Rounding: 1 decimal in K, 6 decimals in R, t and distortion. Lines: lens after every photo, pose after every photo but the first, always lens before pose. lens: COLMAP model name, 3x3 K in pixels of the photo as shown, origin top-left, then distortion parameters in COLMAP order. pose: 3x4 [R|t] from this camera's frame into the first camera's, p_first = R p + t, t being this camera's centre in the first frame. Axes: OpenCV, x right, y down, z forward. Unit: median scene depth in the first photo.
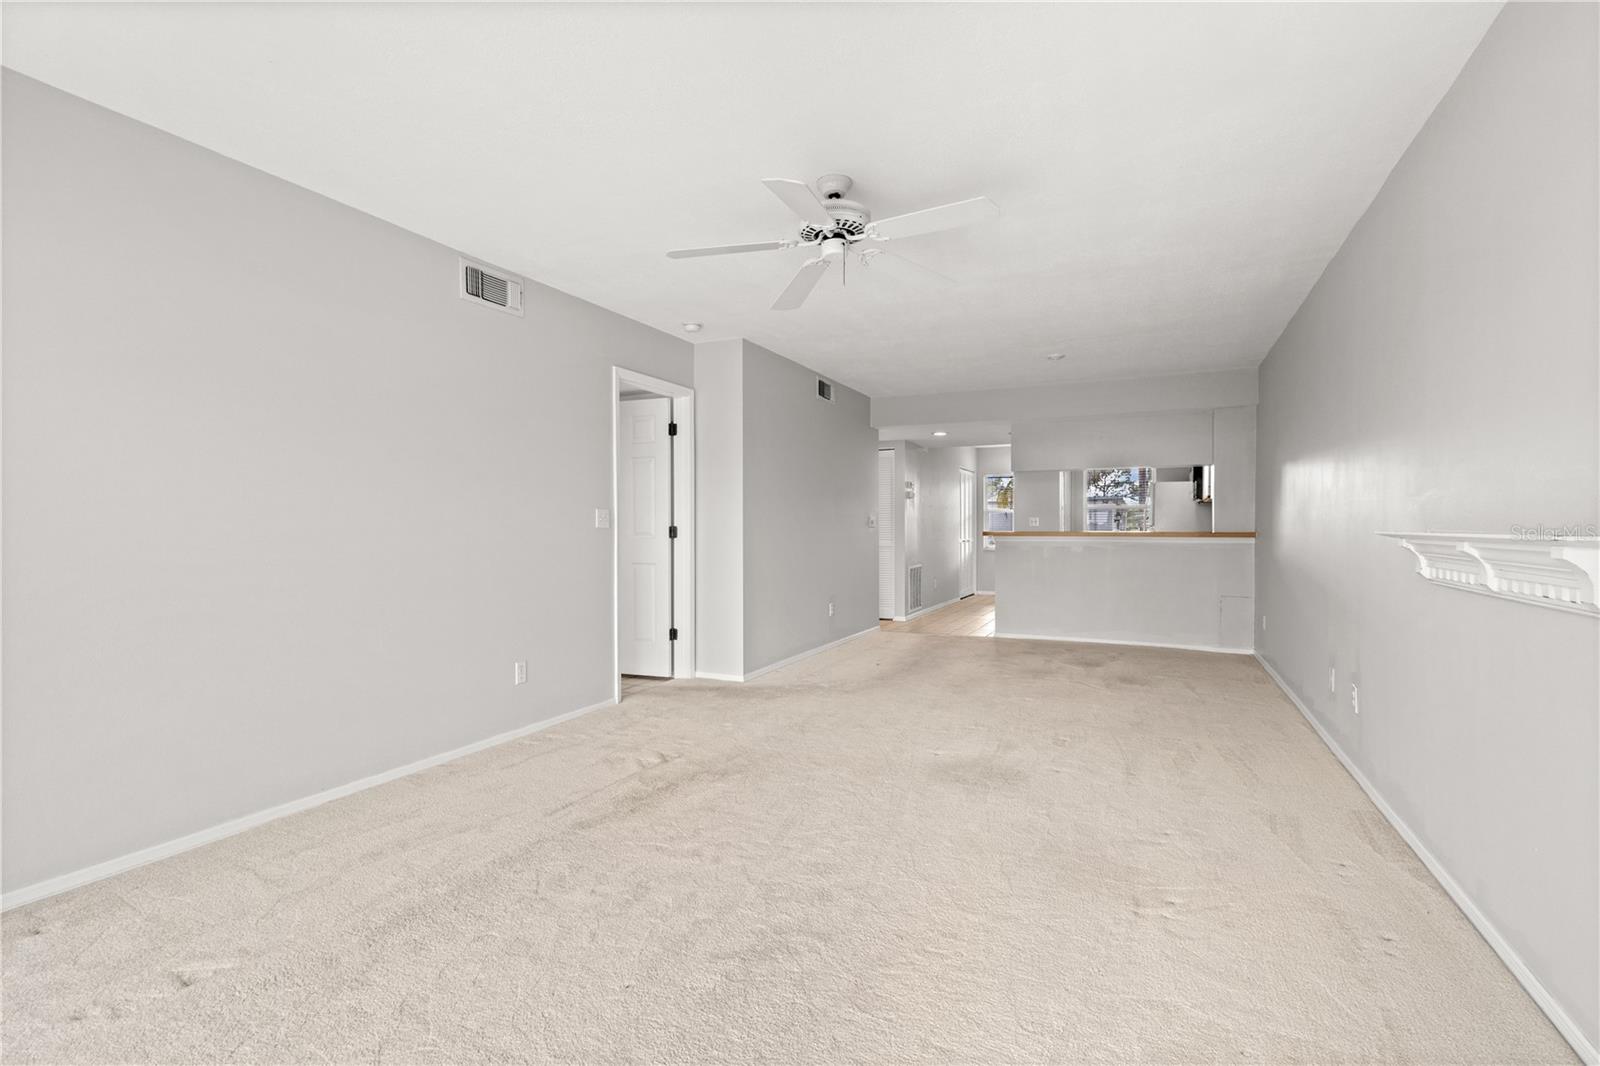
lens RADIAL K [[752.5, 0, 799.9], [0, 752.5, 532.9], [0, 0, 1]] dist [0.009407, -0.001149]
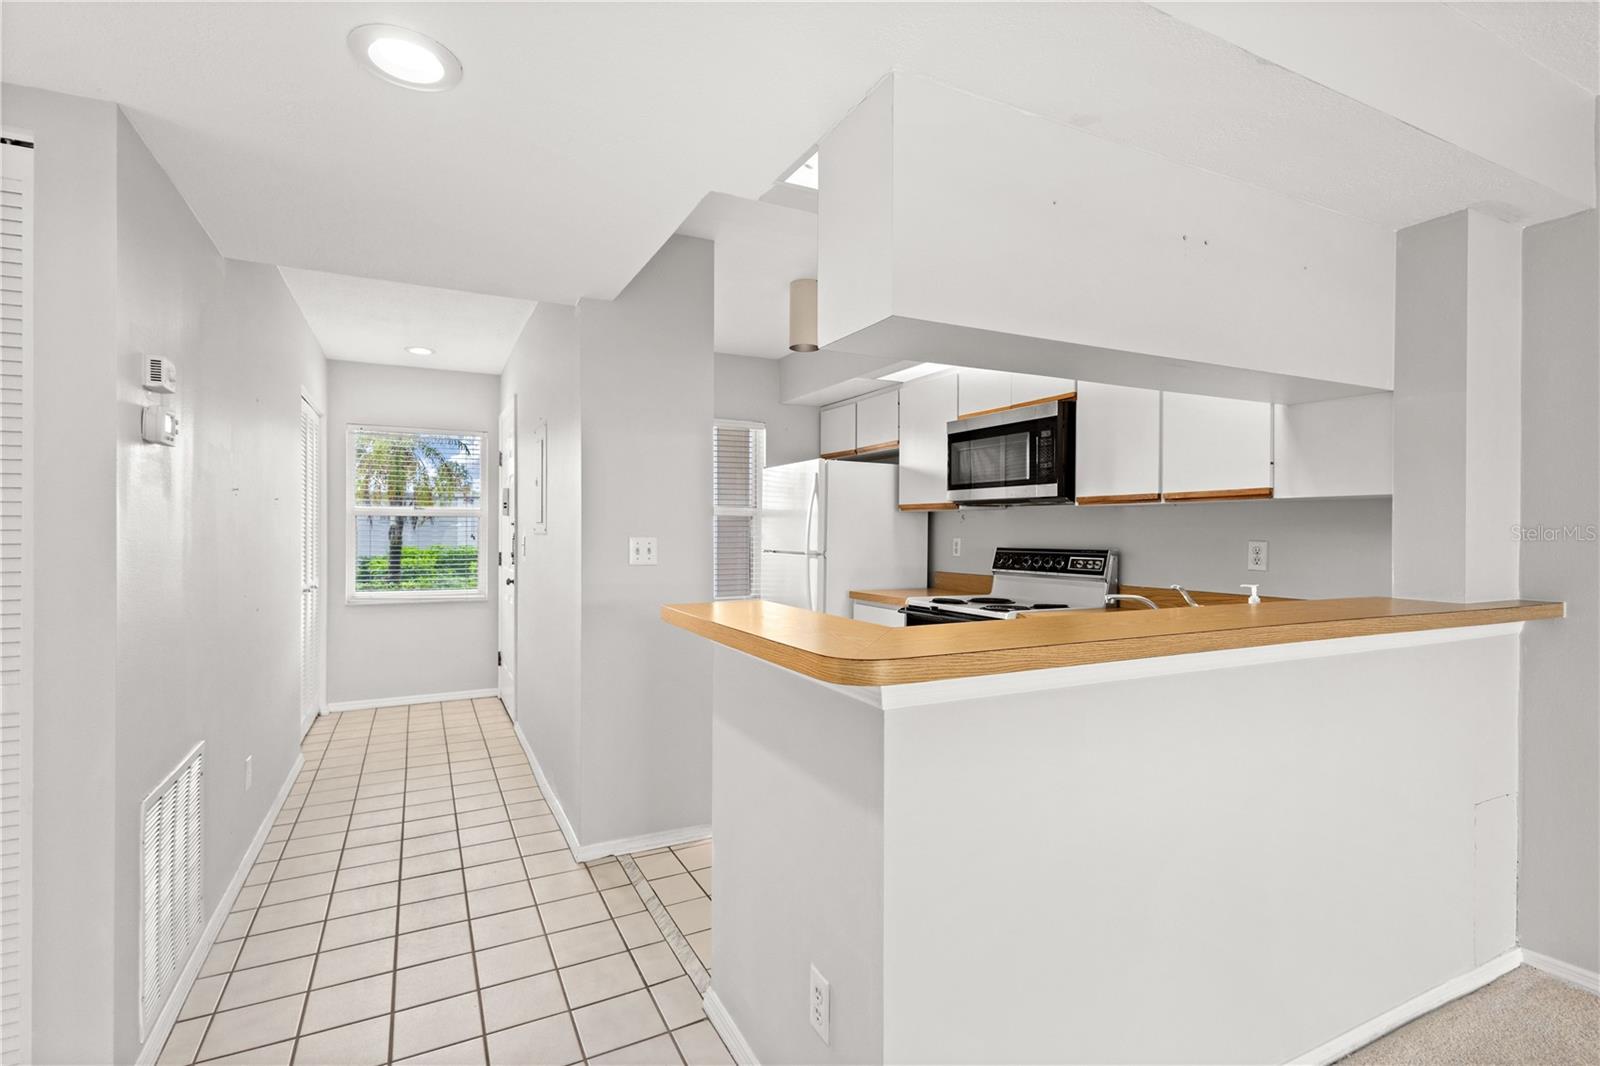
lens RADIAL K [[752.5, 0, 804.3], [0, 752.5, 533.5], [0, 0, 1]] dist [0.009407, -0.001149]
pose [[0.617150, 0.002264, 0.786842, 0.101589], [-0.000349, 0.999997, -0.002604, -0.023010], [-0.786845, 0.001332, 0.617149, 0.783816]]
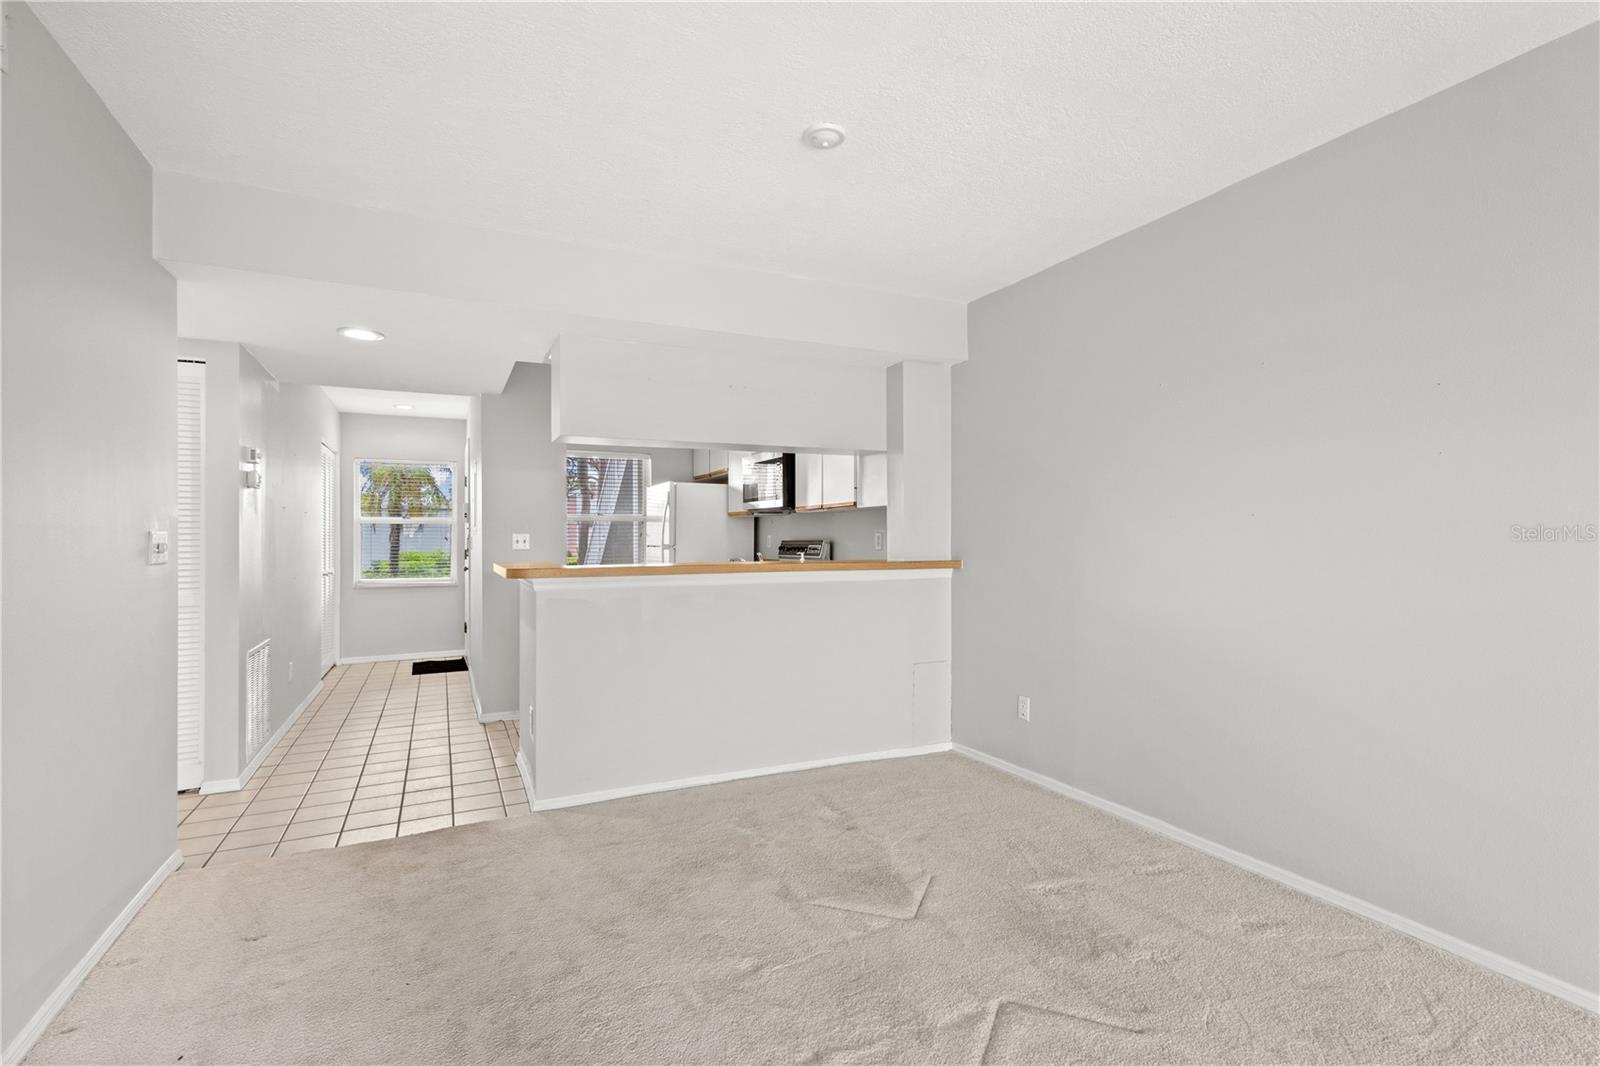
lens RADIAL K [[752.5, 0, 805.4], [0, 752.5, 535.3], [0, 0, 1]] dist [0.009407, -0.001149]
pose [[0.634222, 0.003718, 0.773142, 0.016970], [0.007655, 0.999909, -0.011089, -0.012574], [-0.773113, 0.012951, 0.634136, 0.515618]]
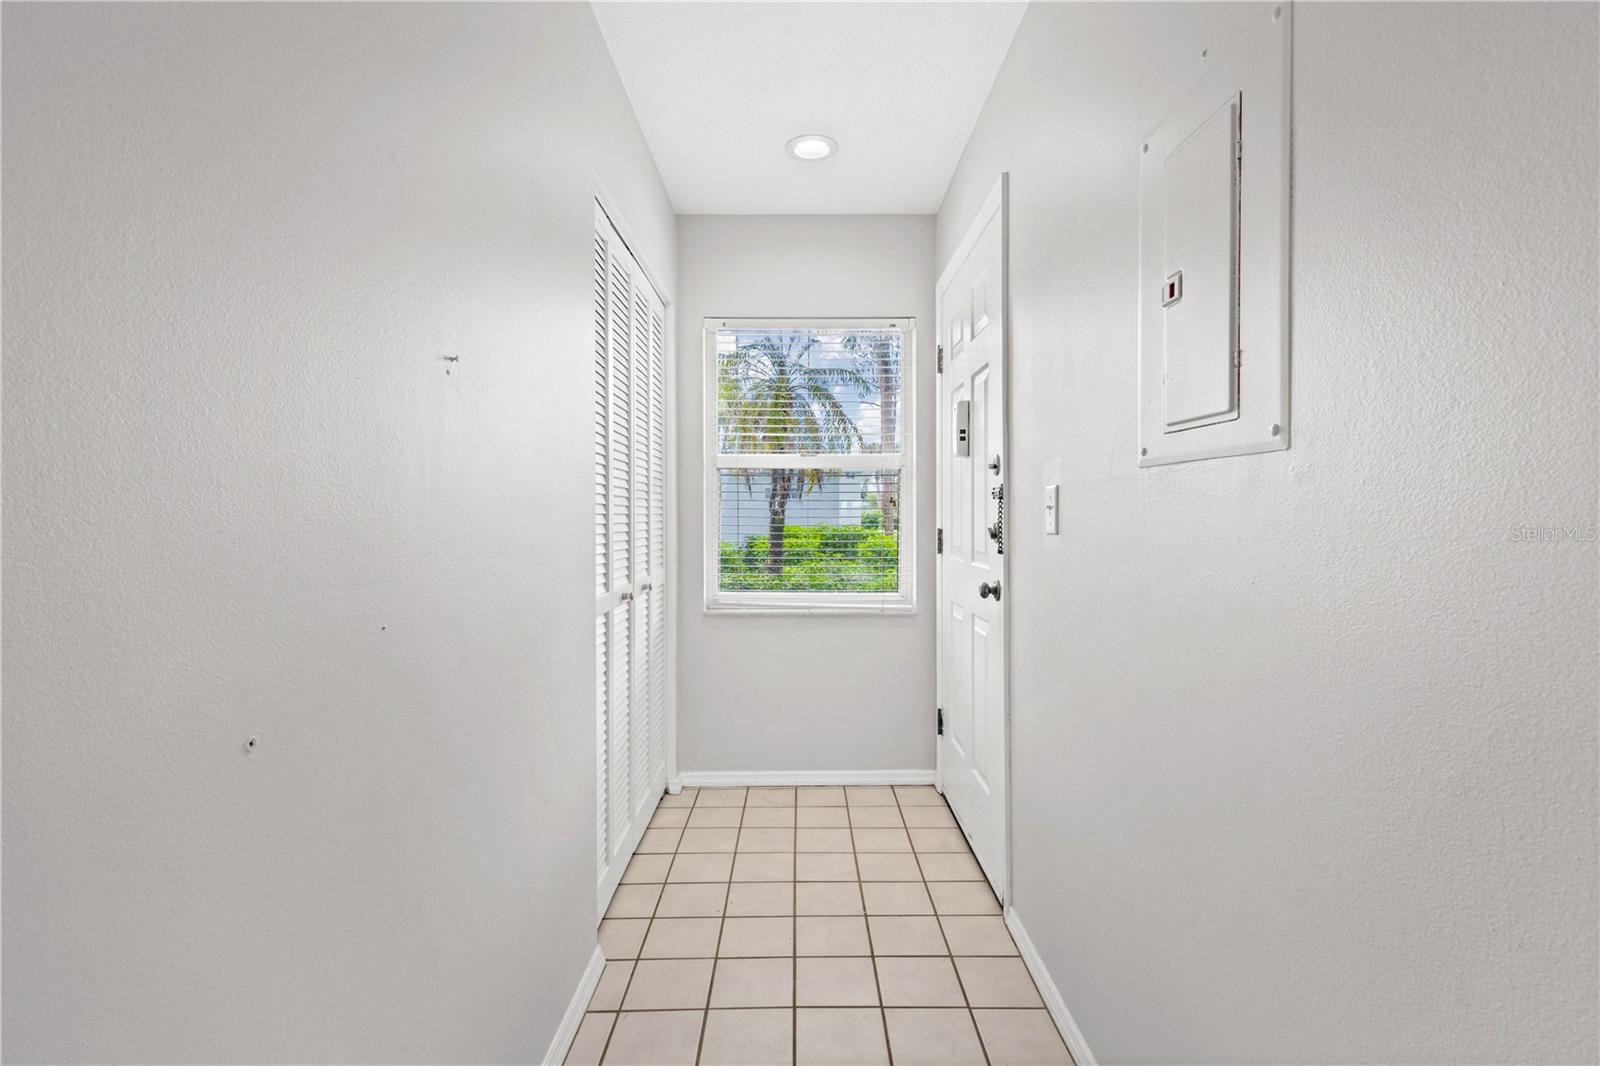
lens RADIAL K [[752.5, 0, 799.8], [0, 752.5, 530.2], [0, 0, 1]] dist [0.009407, -0.001149]
pose [[0.907713, -0.010119, 0.419469, 0.239976], [0.004004, 0.999873, 0.015457, -0.013495], [-0.419572, -0.012351, 0.907638, 1.093622]]
